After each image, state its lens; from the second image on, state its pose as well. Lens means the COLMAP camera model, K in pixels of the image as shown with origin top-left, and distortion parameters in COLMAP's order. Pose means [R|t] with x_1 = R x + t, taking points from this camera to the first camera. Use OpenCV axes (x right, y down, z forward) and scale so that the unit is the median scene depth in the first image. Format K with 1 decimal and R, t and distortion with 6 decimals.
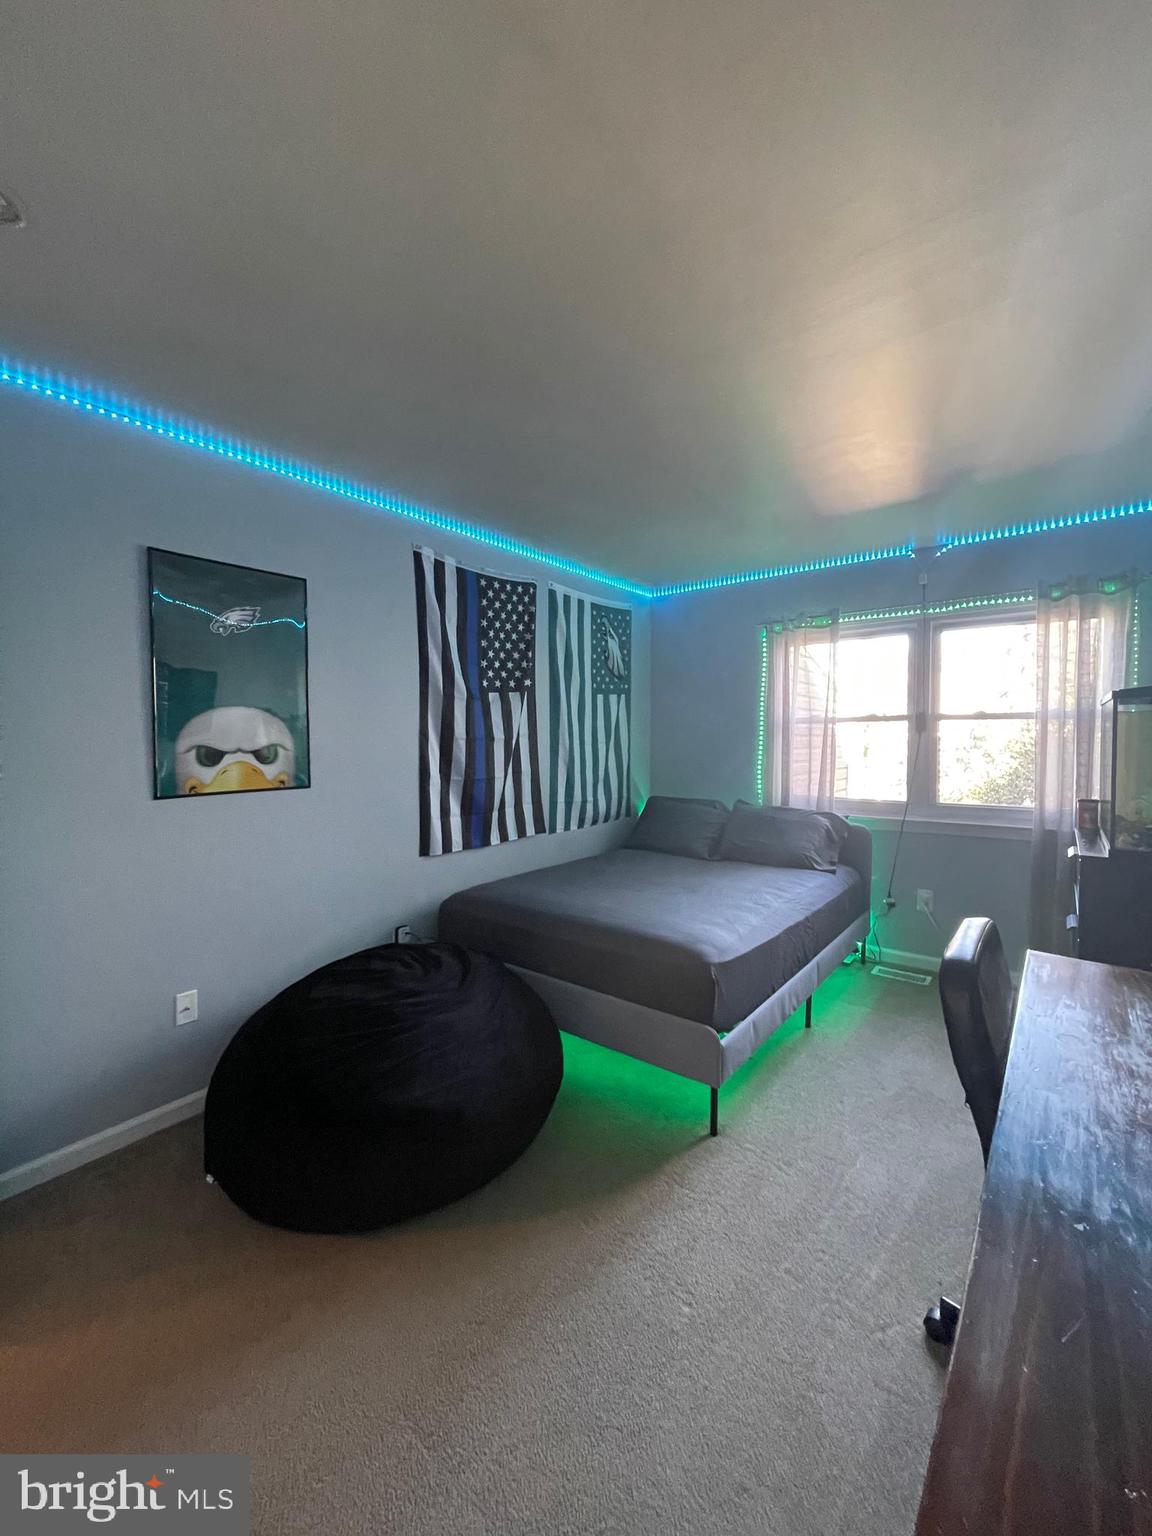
lens RADIAL K [[615.3, 0, 573.7], [0, 615.3, 755.8], [0, 0, 1]] dist [0.002570, -0.002113]
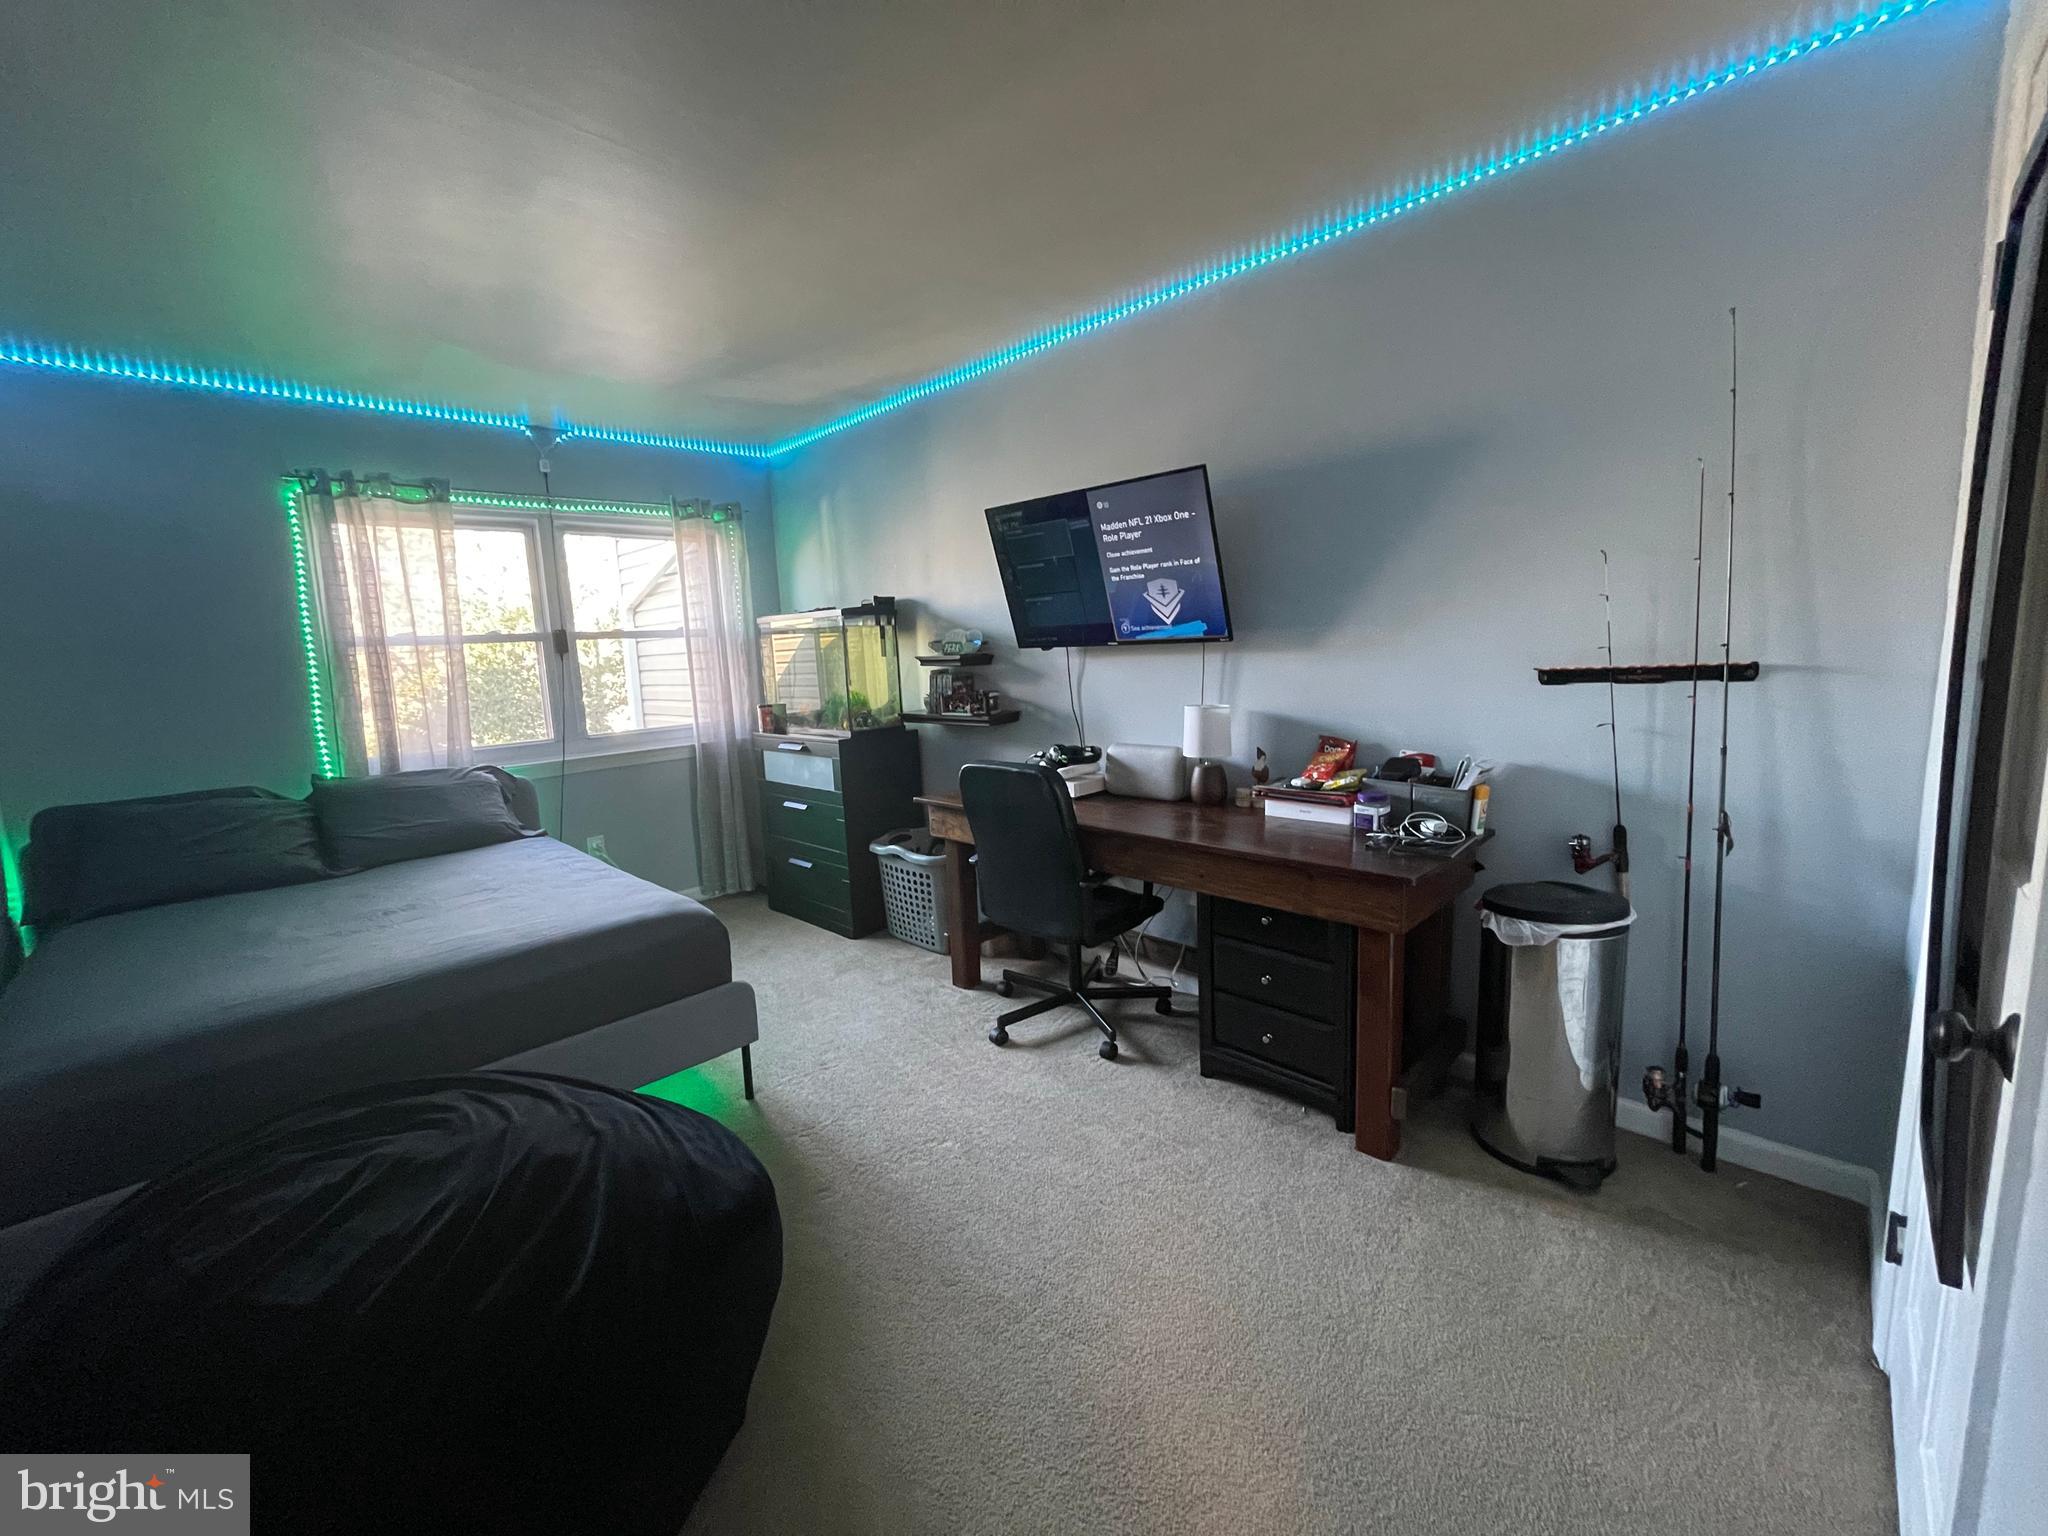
lens RADIAL K [[820.4, 0, 1018.5], [0, 820.4, 762.9], [0, 0, 1]] dist [0.002570, -0.002113]
pose [[0.113922, -0.143115, 0.983128, -0.487777], [0.075704, 0.987943, 0.135044, 0.004444], [-0.990601, 0.059042, 0.123383, 0.258053]]
